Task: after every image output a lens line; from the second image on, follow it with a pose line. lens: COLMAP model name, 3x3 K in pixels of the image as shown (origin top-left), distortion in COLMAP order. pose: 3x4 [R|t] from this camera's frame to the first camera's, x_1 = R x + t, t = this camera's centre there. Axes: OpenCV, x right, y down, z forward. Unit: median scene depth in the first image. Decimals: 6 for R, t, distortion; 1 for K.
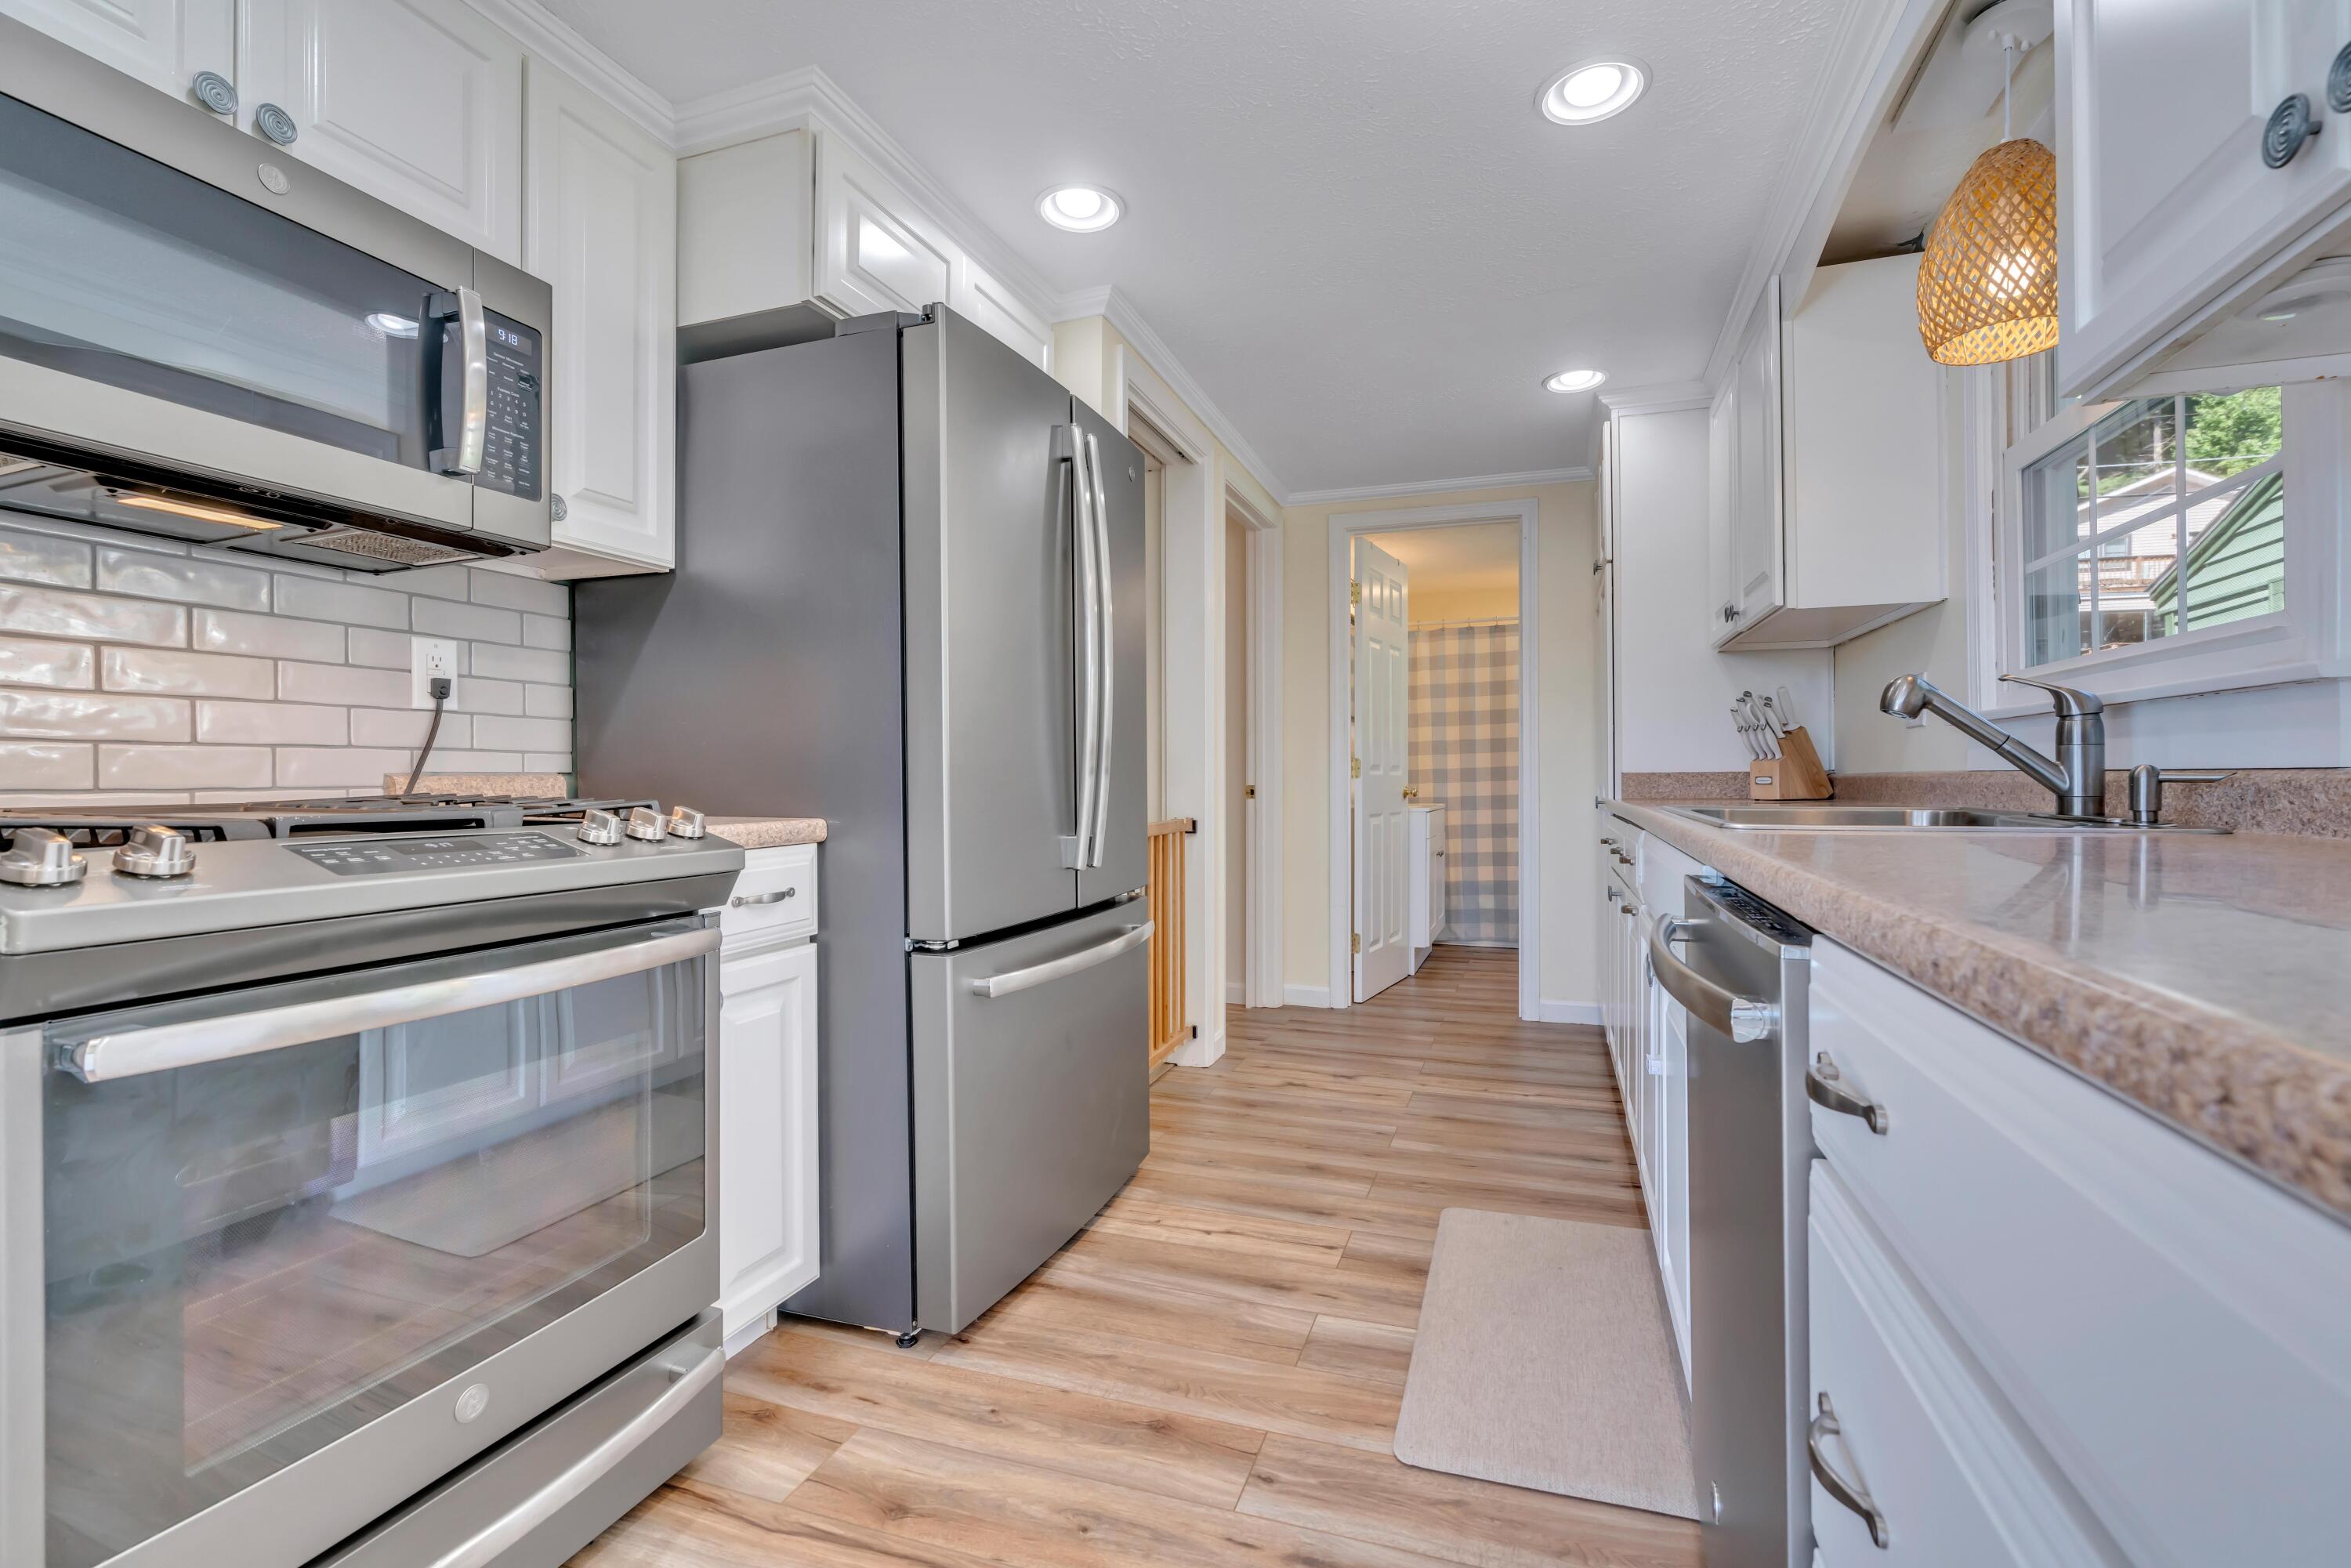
lens RADIAL K [[1047.4, 0, 1184.6], [0, 1047.4, 782.0], [0, 0, 1]] dist [-0.007209, 0.001123]
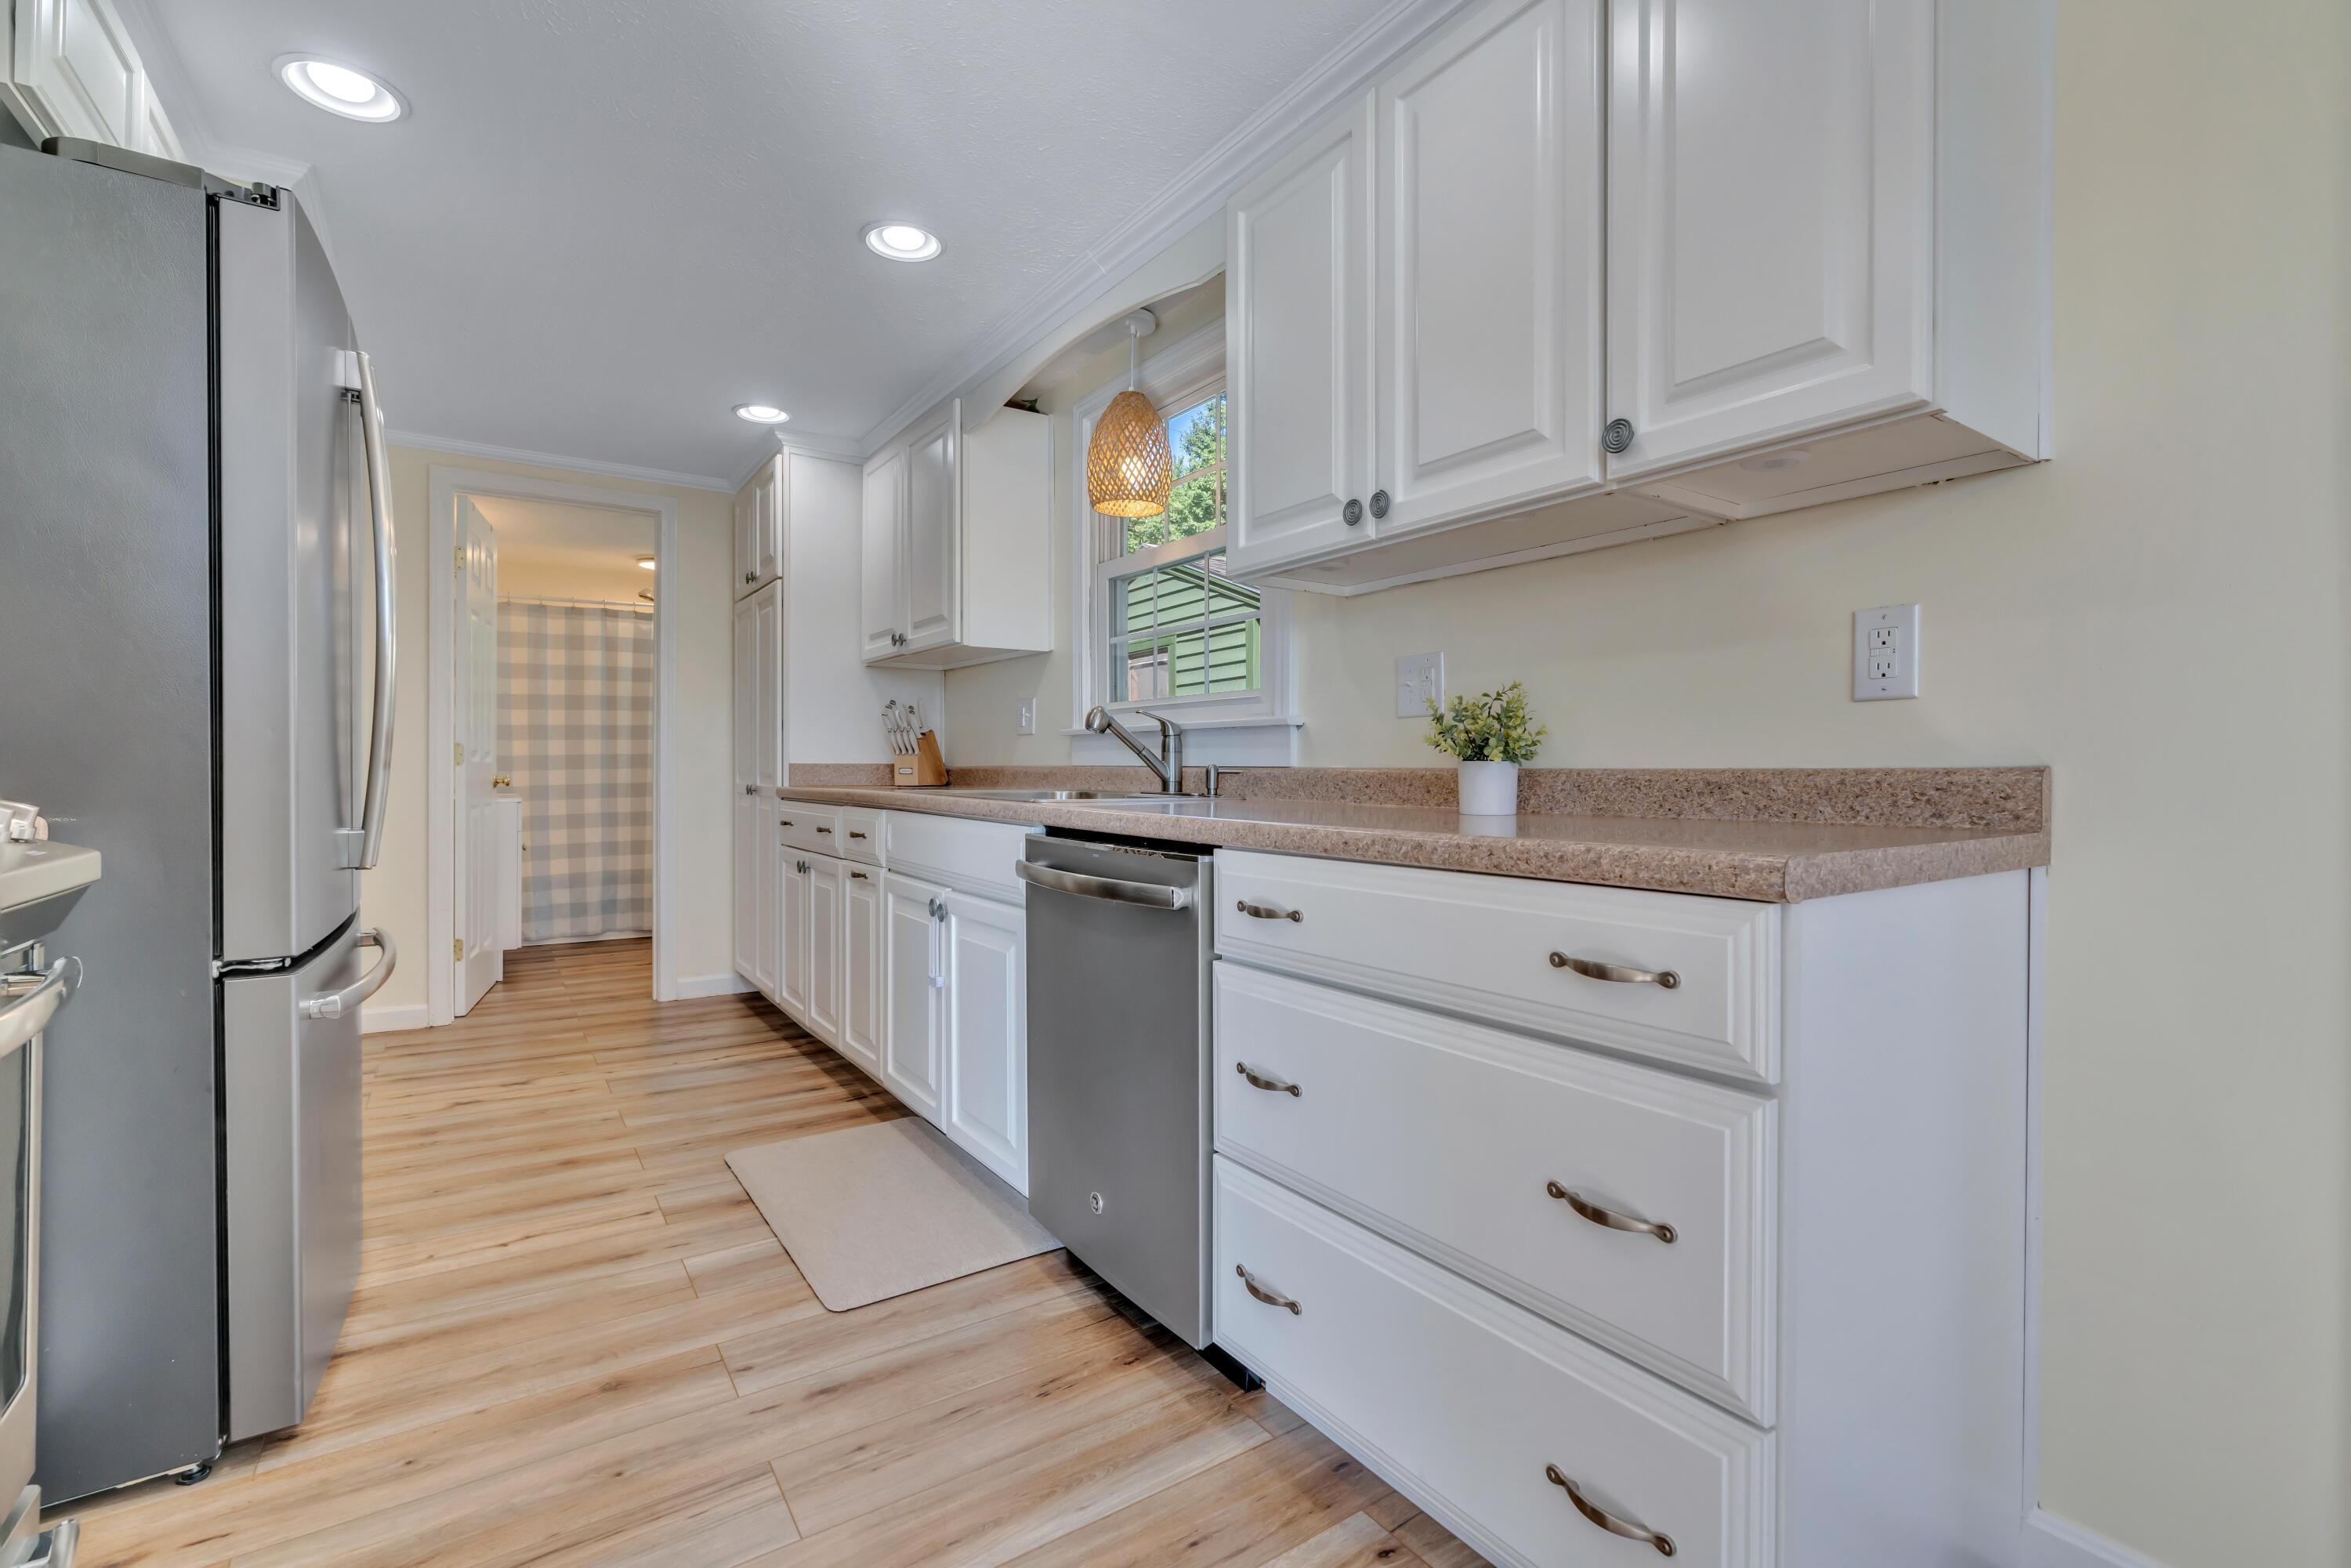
lens RADIAL K [[1047.4, 0, 1184.6], [0, 1047.4, 782.0], [0, 0, 1]] dist [-0.007209, 0.001123]
pose [[0.595493, -0.001556, 0.803359, -0.370157], [-0.006321, 0.999958, 0.006622, 0.001986], [-0.803336, -0.009021, 0.595458, -0.052330]]
